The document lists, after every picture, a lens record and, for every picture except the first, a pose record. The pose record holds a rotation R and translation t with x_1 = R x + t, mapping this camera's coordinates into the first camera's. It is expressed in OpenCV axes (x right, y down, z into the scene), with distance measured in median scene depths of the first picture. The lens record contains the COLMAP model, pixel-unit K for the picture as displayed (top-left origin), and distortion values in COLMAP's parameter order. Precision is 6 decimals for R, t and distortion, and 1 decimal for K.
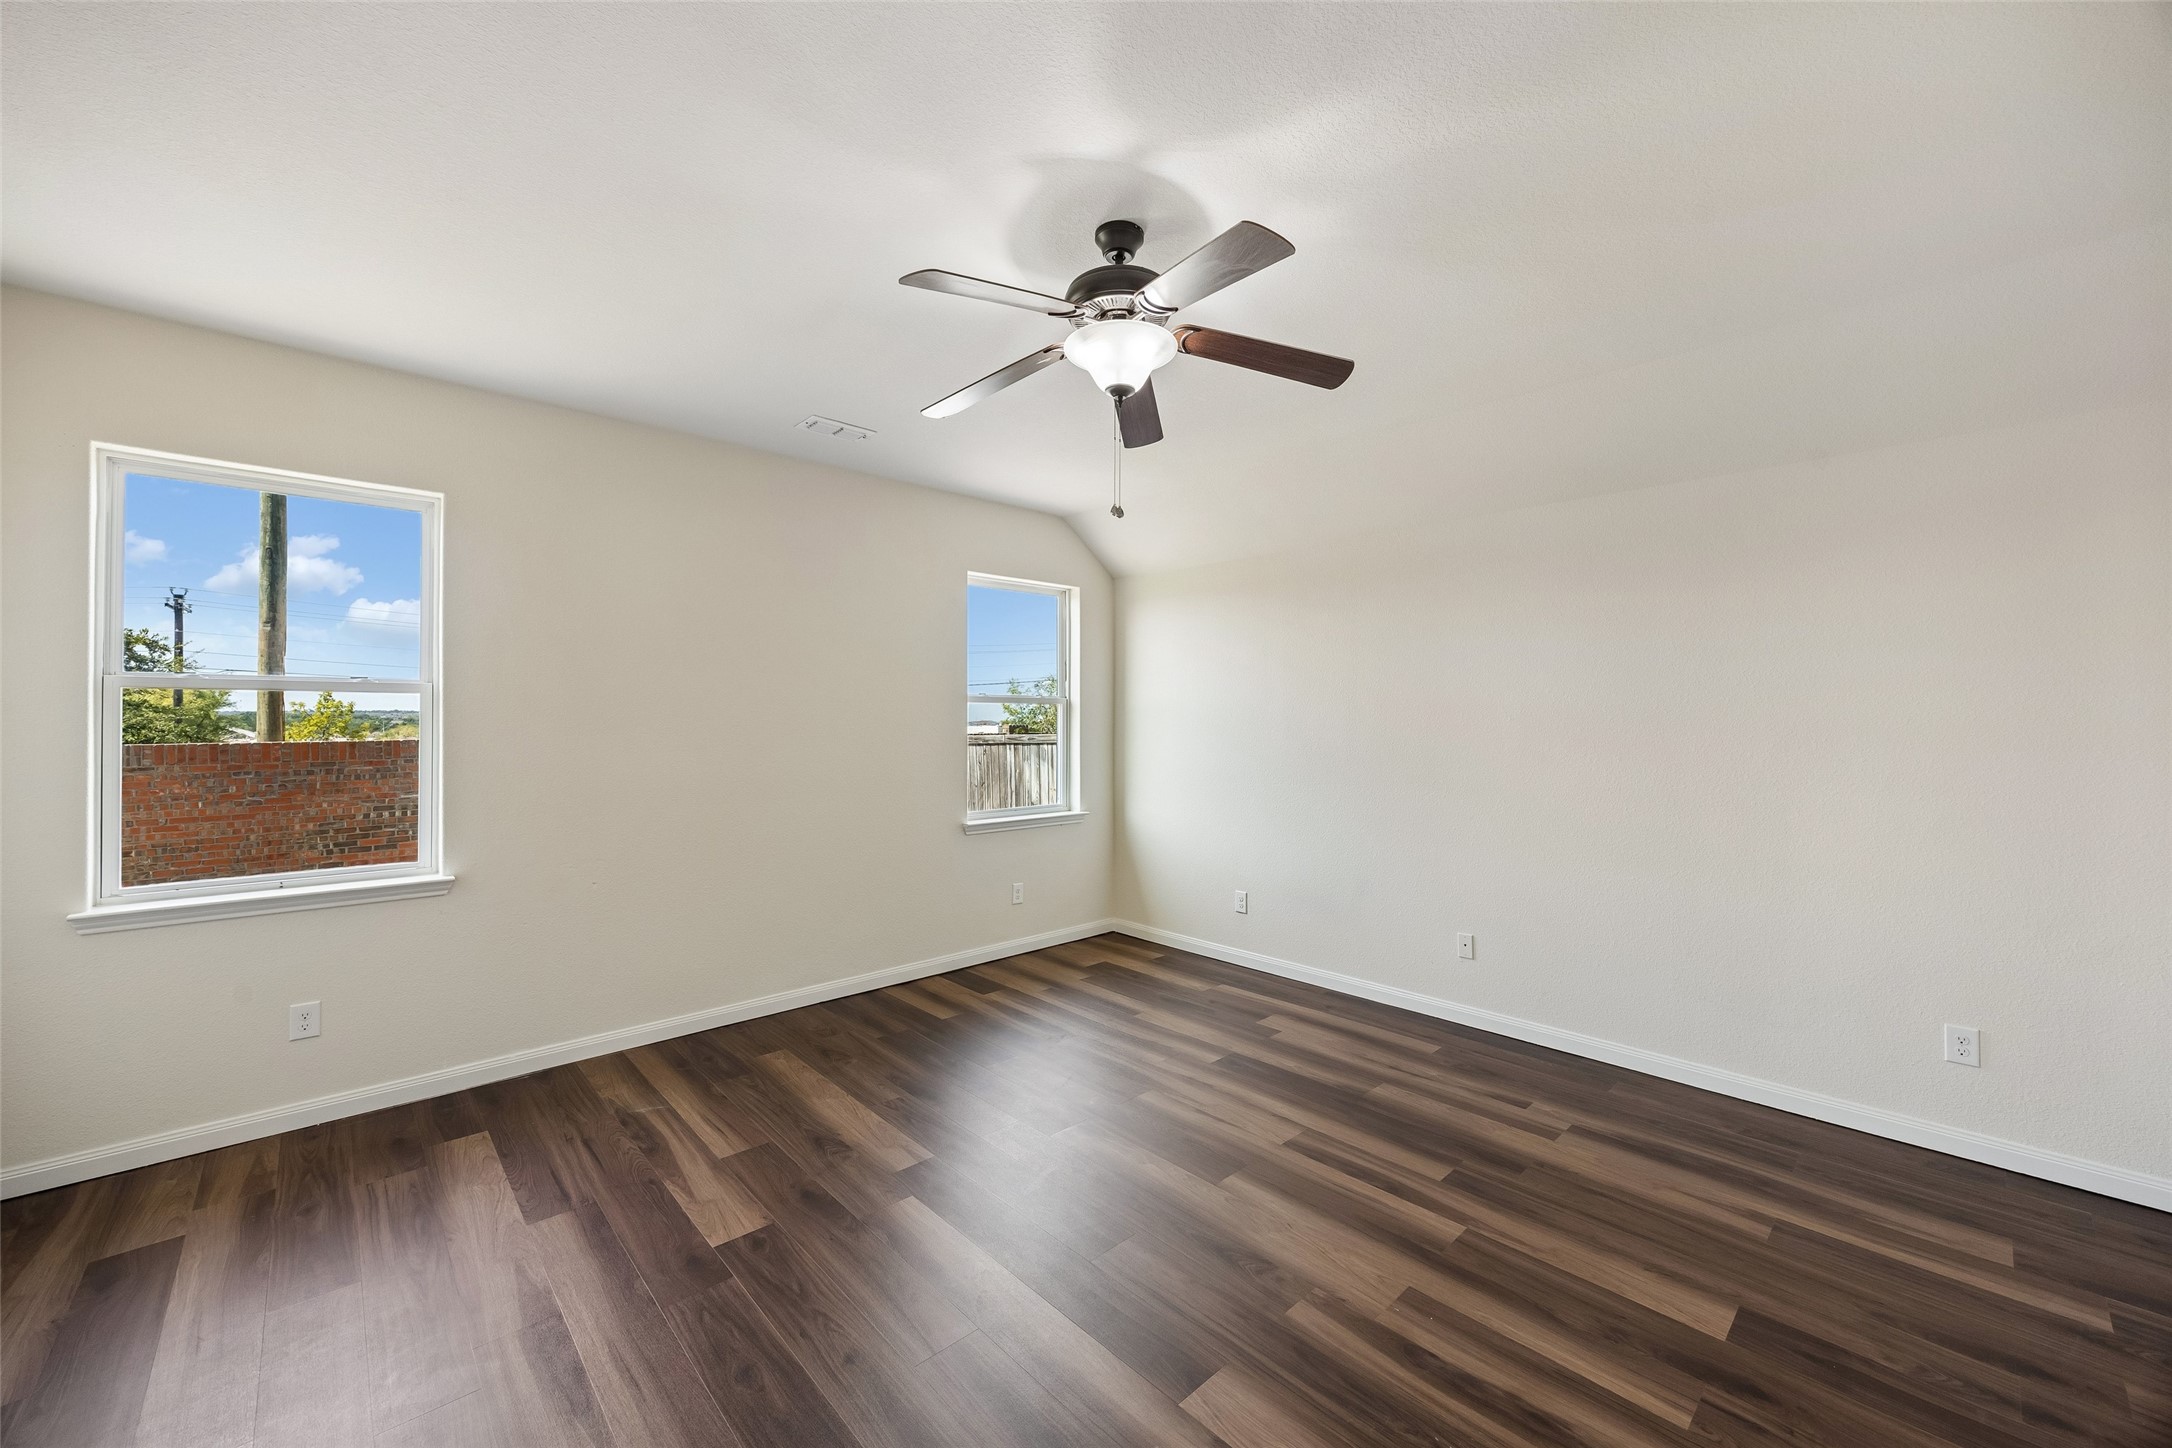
lens RADIAL K [[836.0, 0, 1082.3], [0, 836.0, 718.8], [0, 0, 1]] dist [-0.003416, -0.000352]
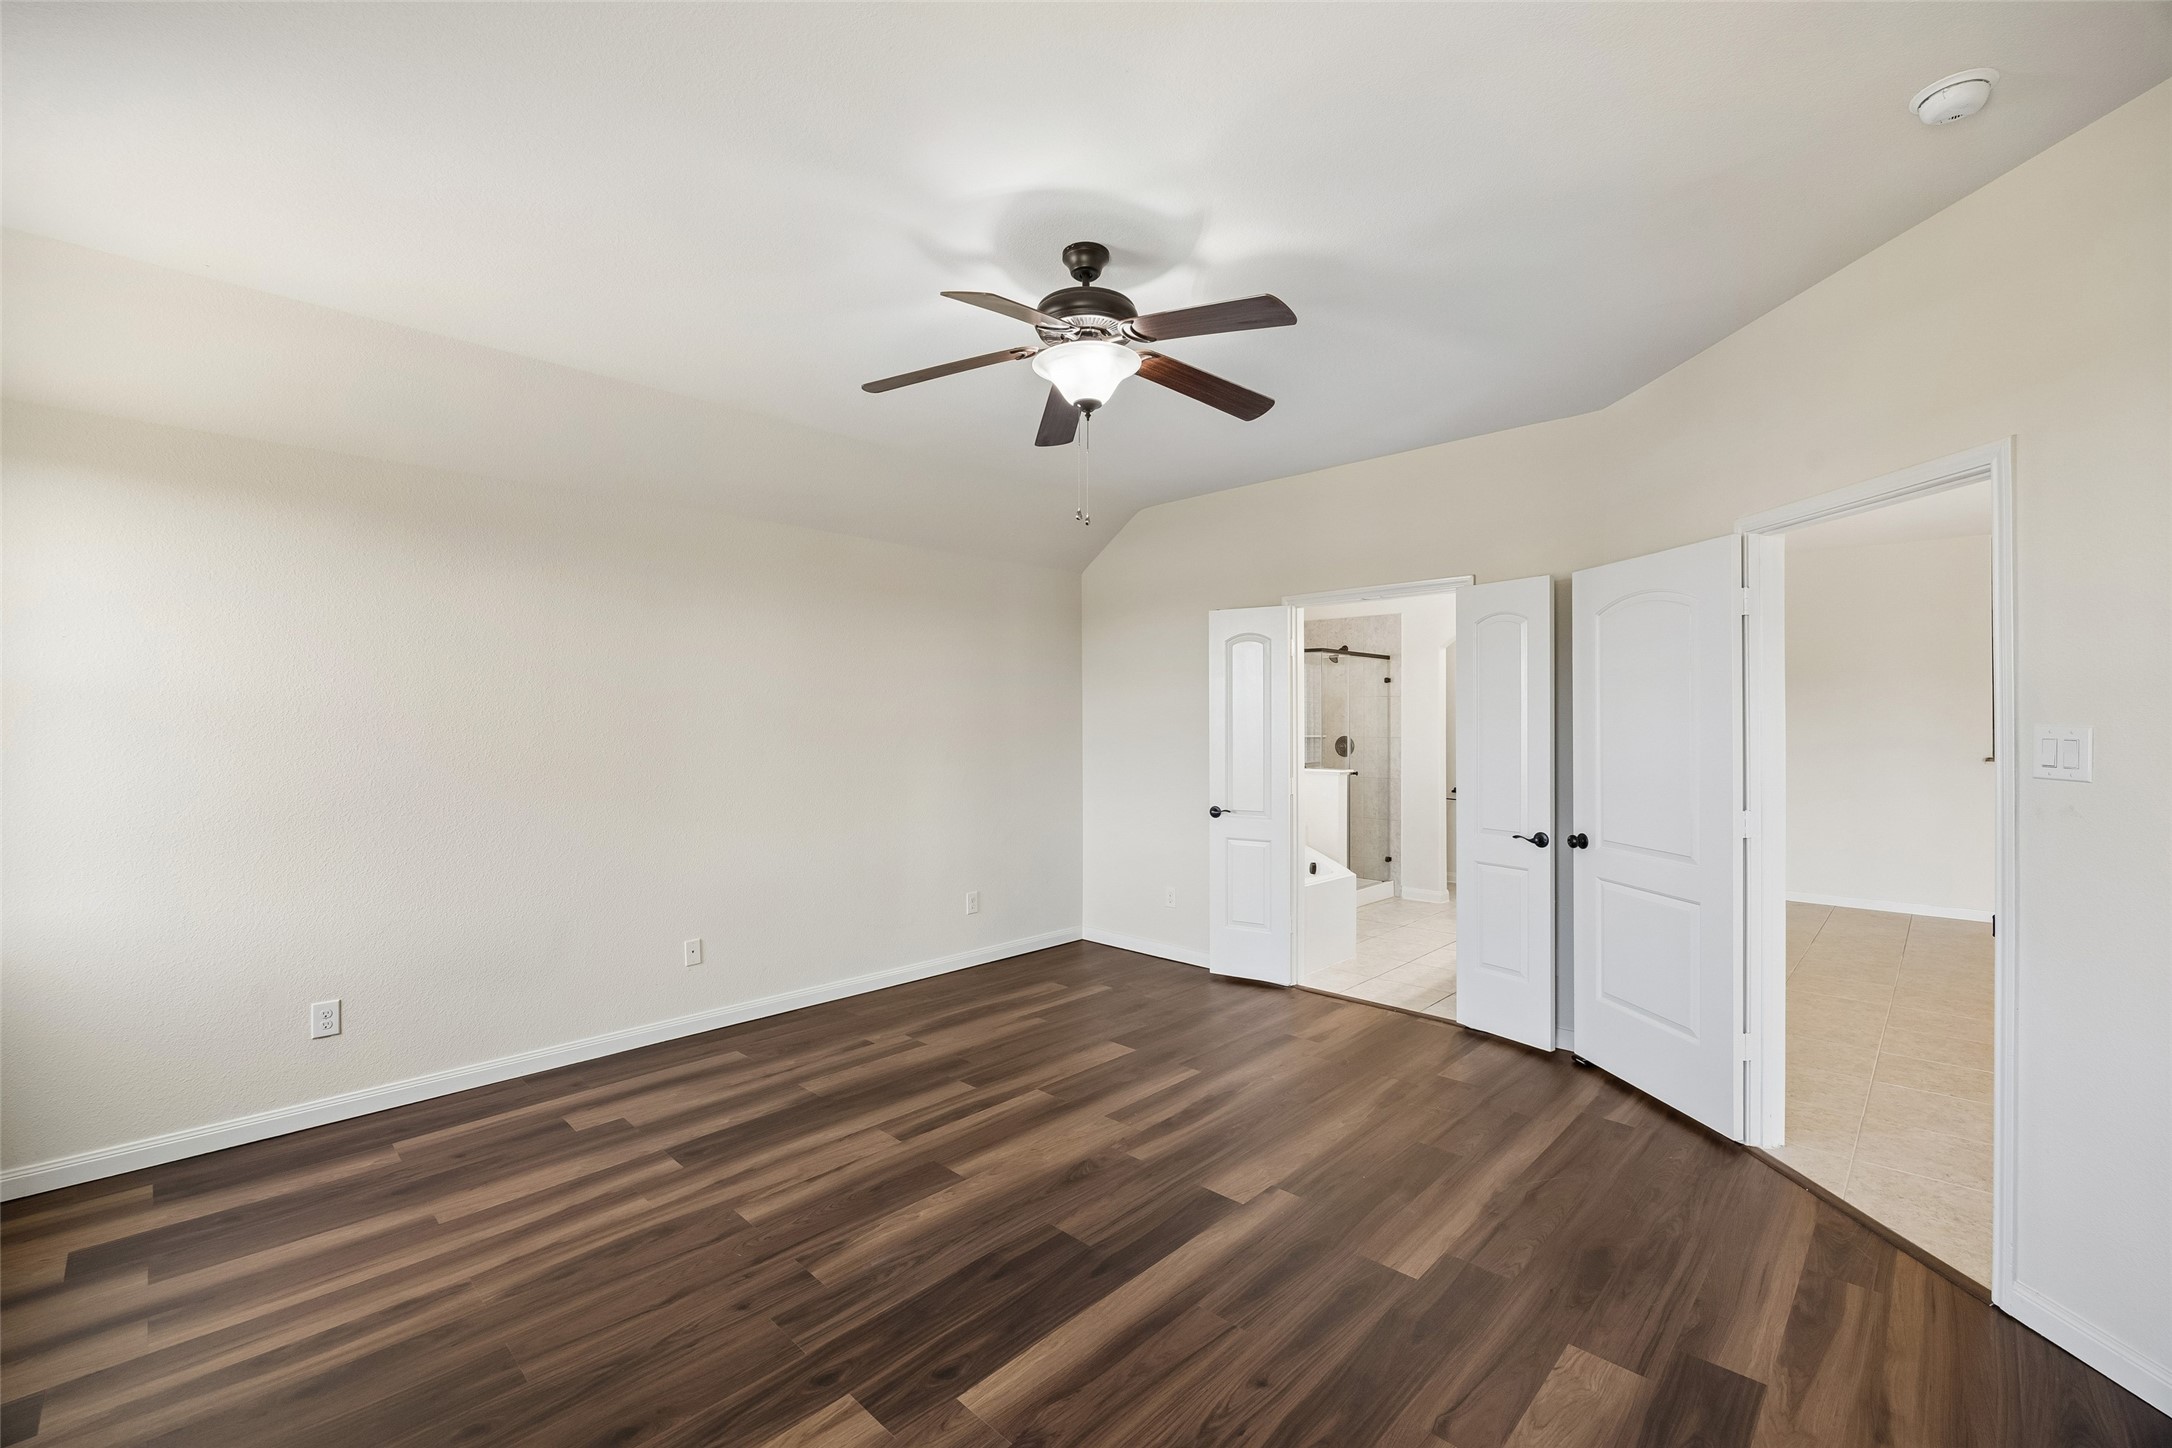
lens RADIAL K [[910.0, 0, 1101.0], [0, 910.0, 729.0], [0, 0, 1]] dist [-0.012495, 0.000045]
pose [[-0.068533, -0.010706, 0.997591, -0.686949], [0.000186, 0.999942, 0.010744, 0.000987], [-0.997649, 0.000922, -0.068527, 0.664426]]
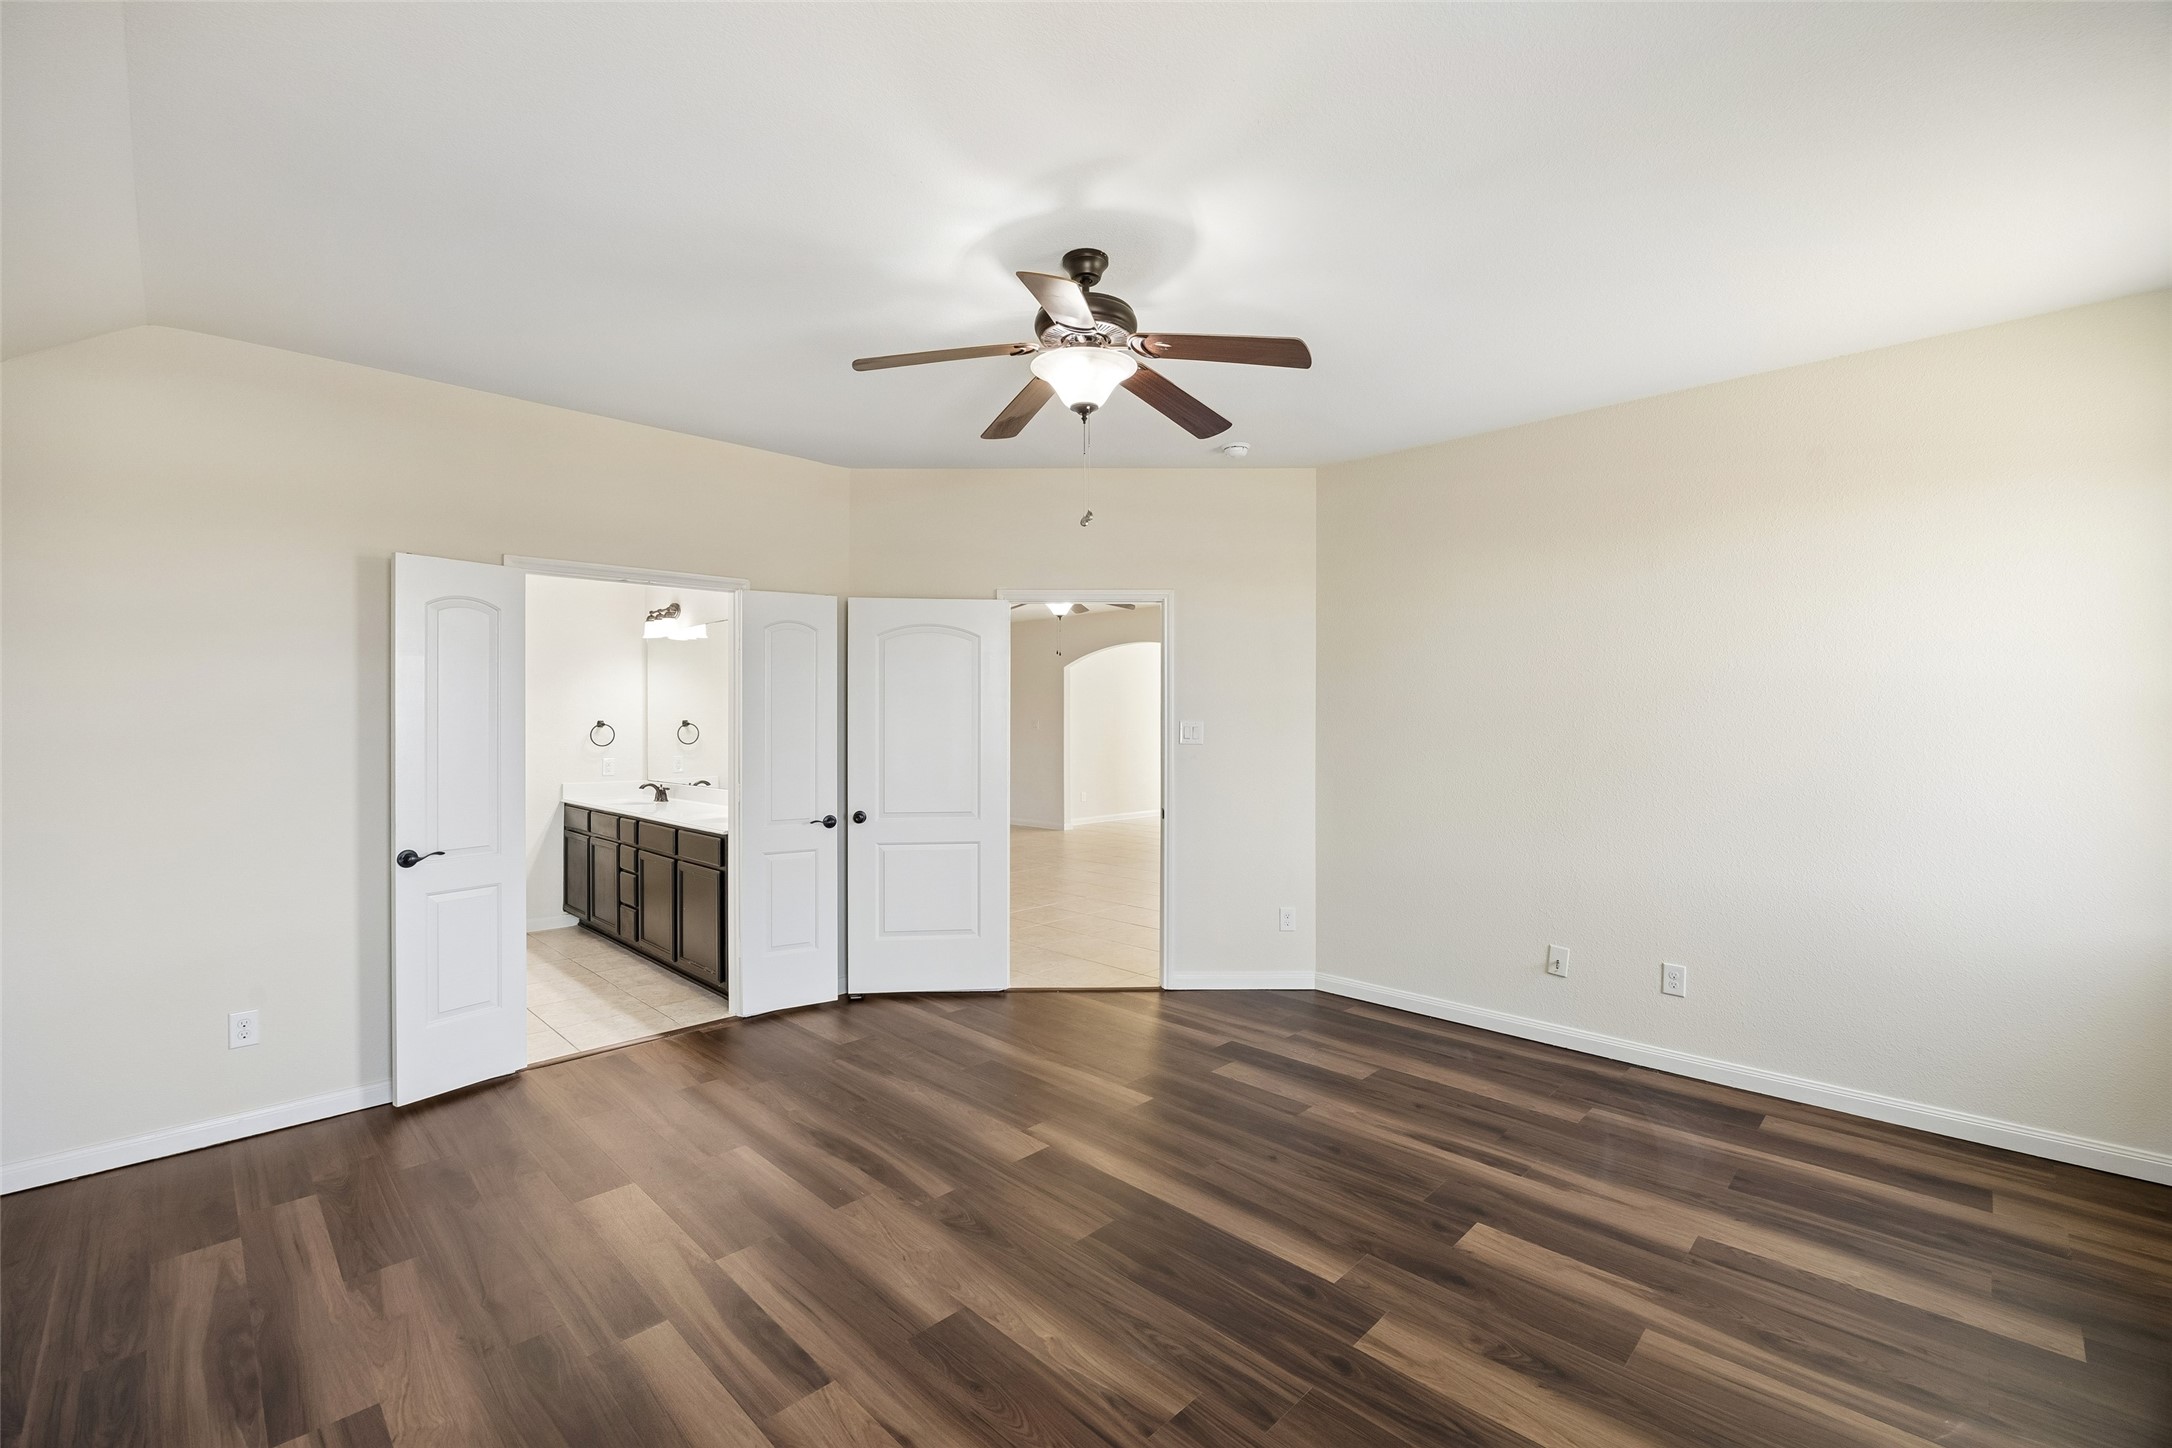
lens RADIAL K [[910.0, 0, 1092.4], [0, 910.0, 718.6], [0, 0, 1]] dist [-0.012495, 0.000045]
pose [[-0.998779, 0.002209, -0.049346, 0.058066], [0.002241, 0.999997, -0.000587, 0.003904], [0.049344, -0.000696, -0.998782, 1.351981]]
